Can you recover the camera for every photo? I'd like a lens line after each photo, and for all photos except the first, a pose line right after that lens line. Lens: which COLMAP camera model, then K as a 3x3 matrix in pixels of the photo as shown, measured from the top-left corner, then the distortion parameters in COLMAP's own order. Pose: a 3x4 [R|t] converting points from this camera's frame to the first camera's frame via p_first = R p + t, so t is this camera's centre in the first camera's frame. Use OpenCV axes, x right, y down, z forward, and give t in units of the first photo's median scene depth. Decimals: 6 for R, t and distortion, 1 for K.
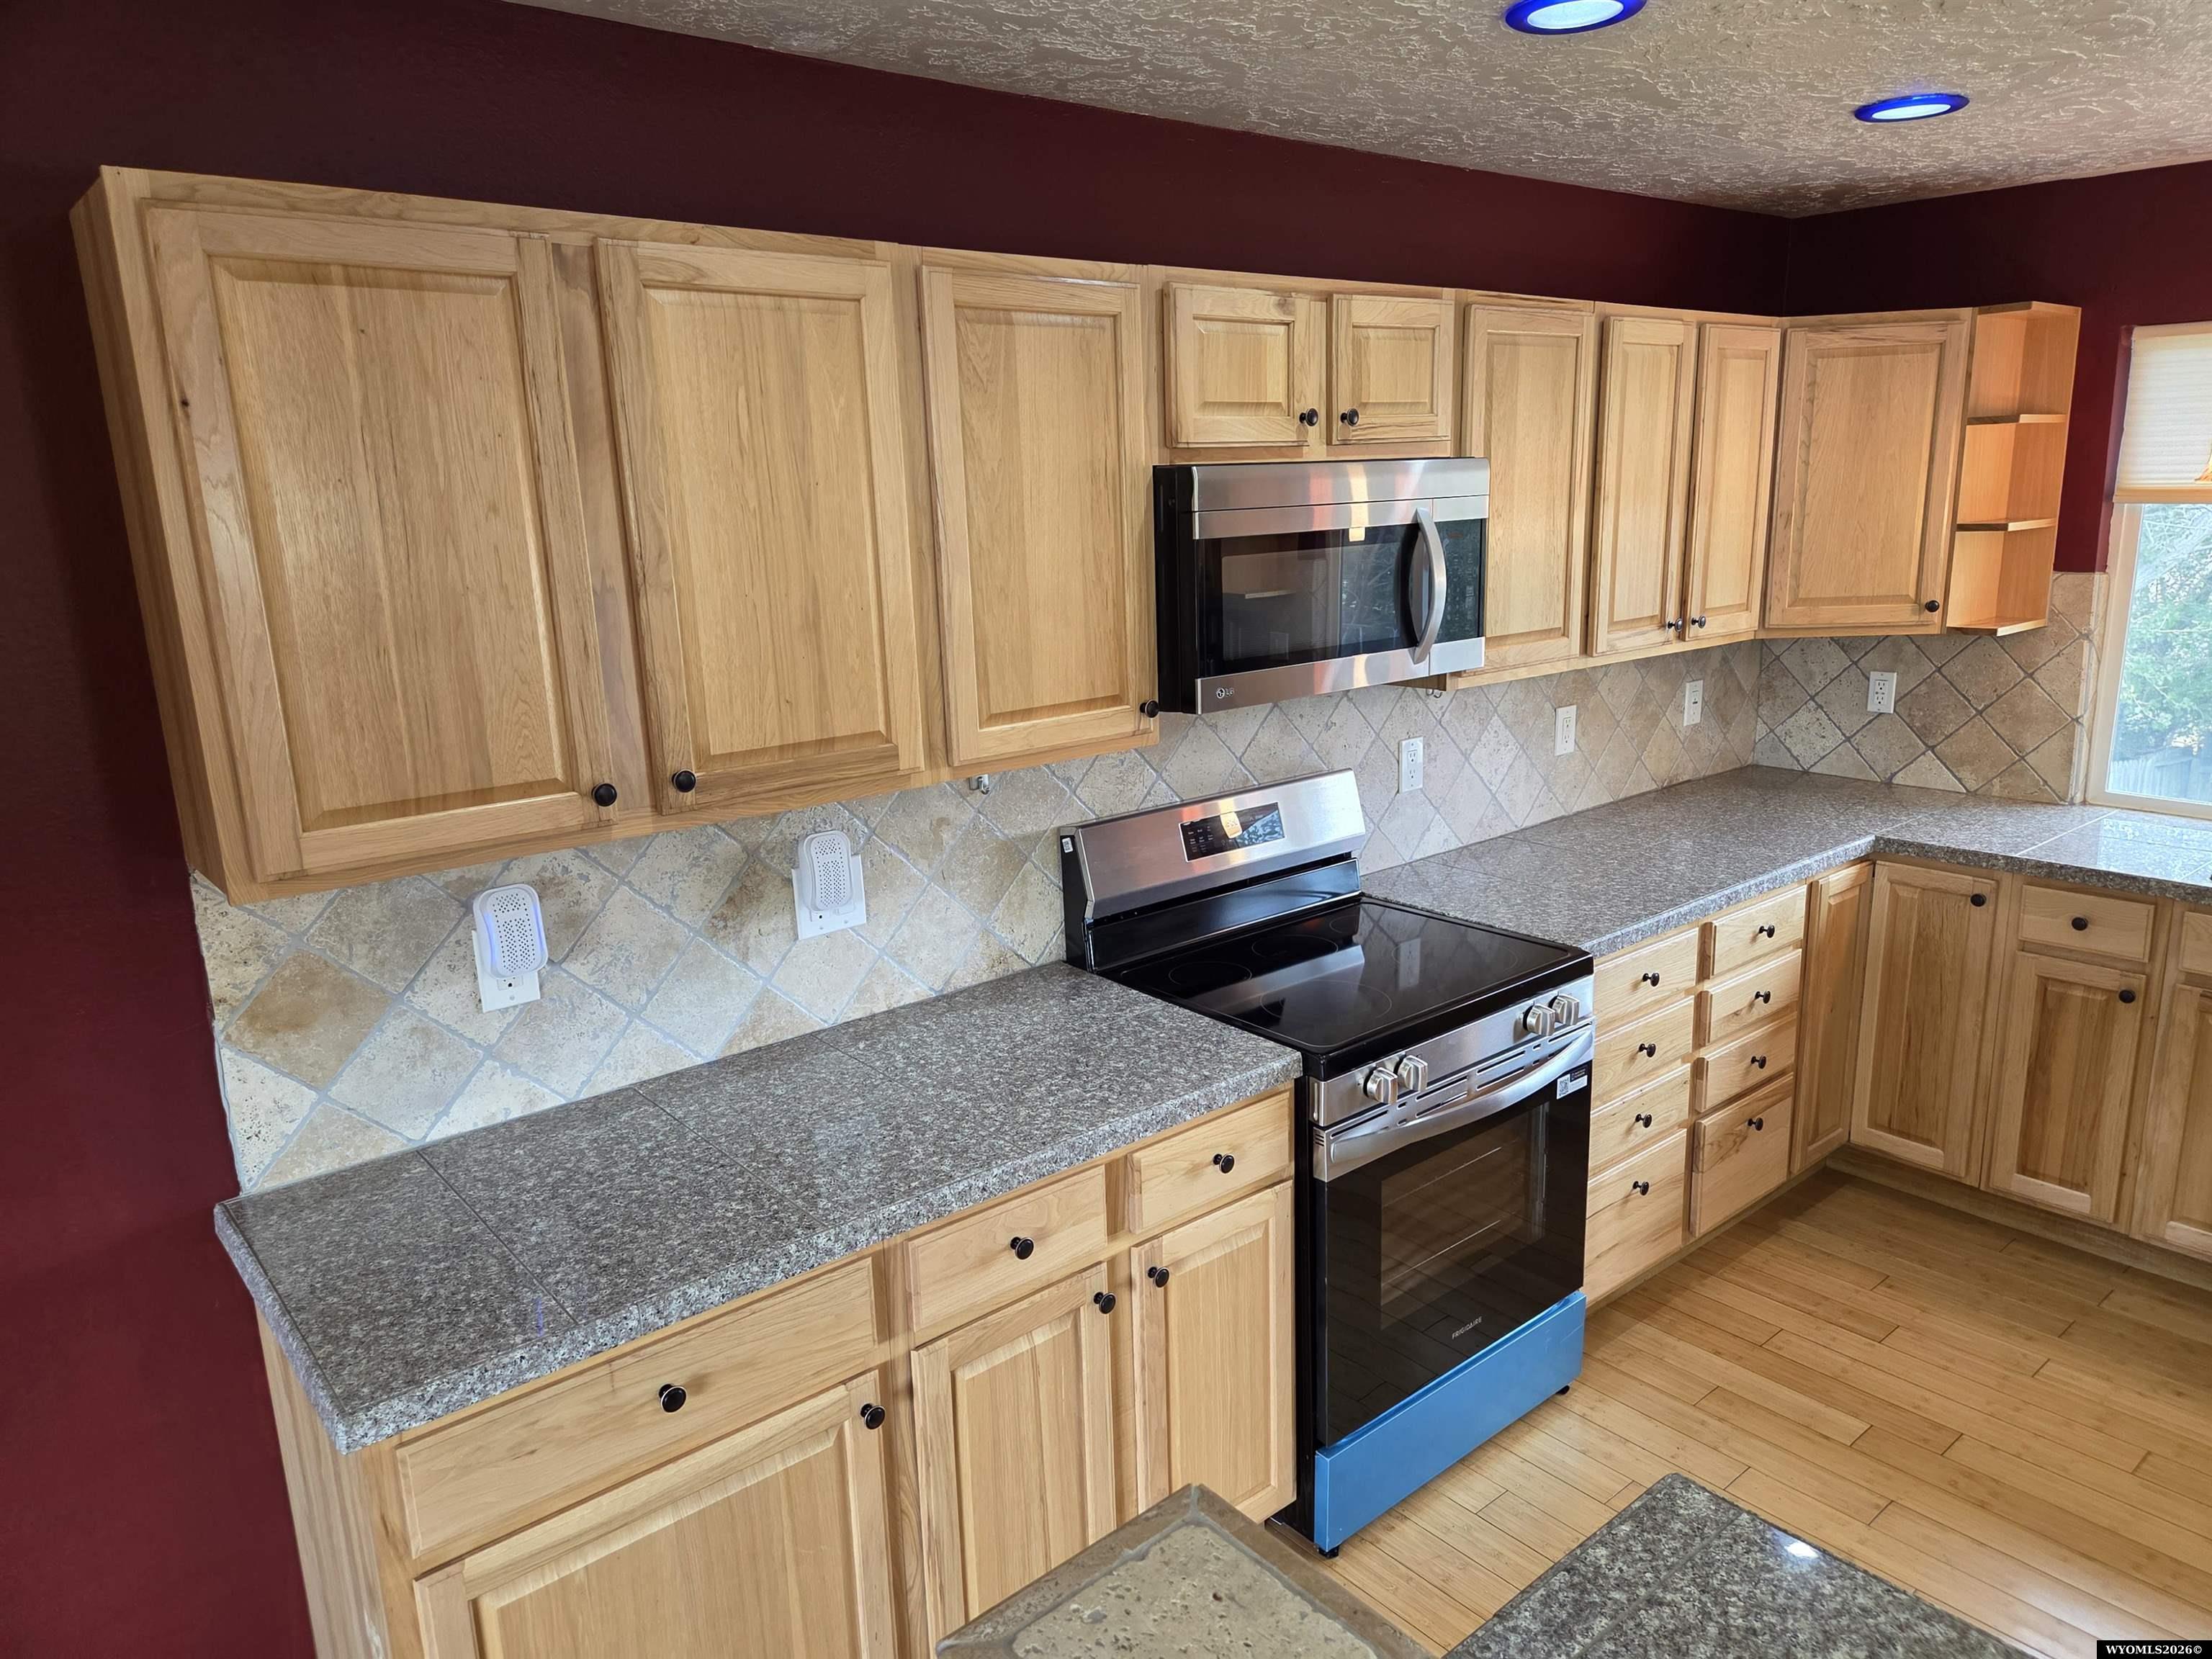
lens RADIAL K [[1499.9, 0, 1106.0], [0, 1499.9, 829.5], [0, 0, 1]] dist [0.065115, -0.055521]
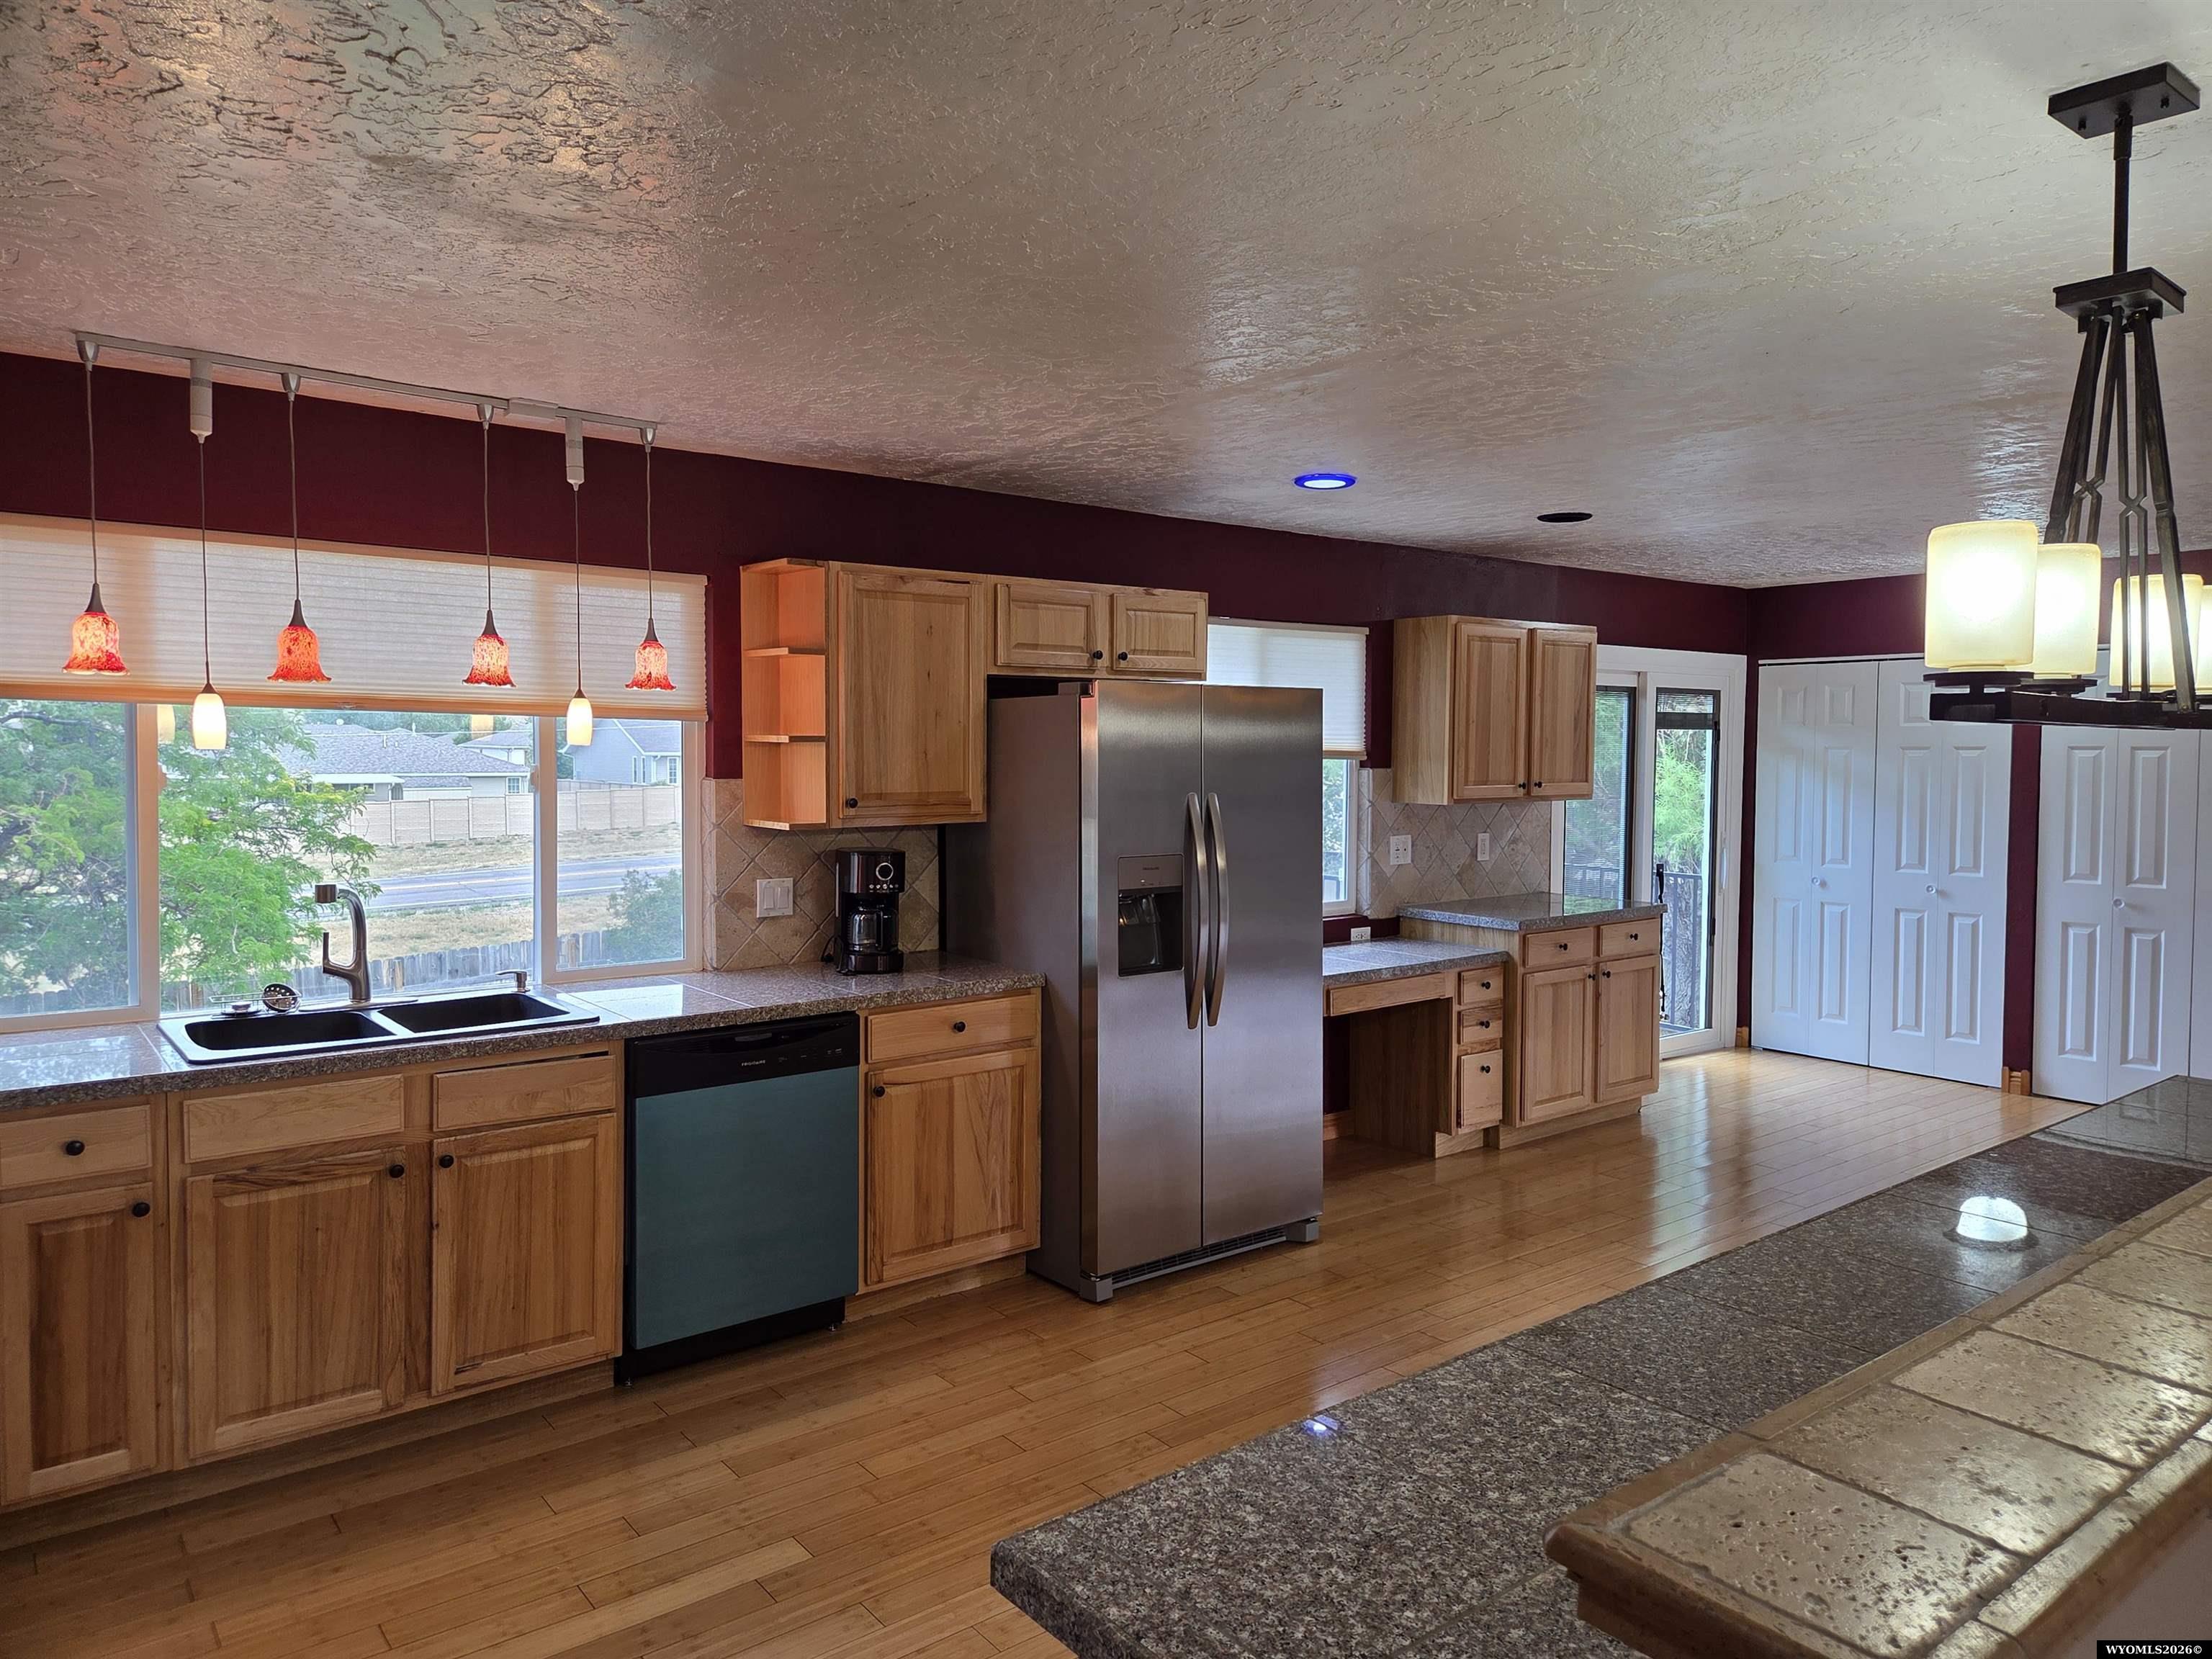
lens RADIAL K [[1499.9, 0, 1106.0], [0, 1499.9, 829.5], [0, 0, 1]] dist [0.065115, -0.055521]
pose [[0.000967, -0.021909, 0.999759, -0.298134], [0.215868, 0.976193, 0.021184, -0.009578], [-0.976422, 0.215795, 0.005674, 0.458876]]
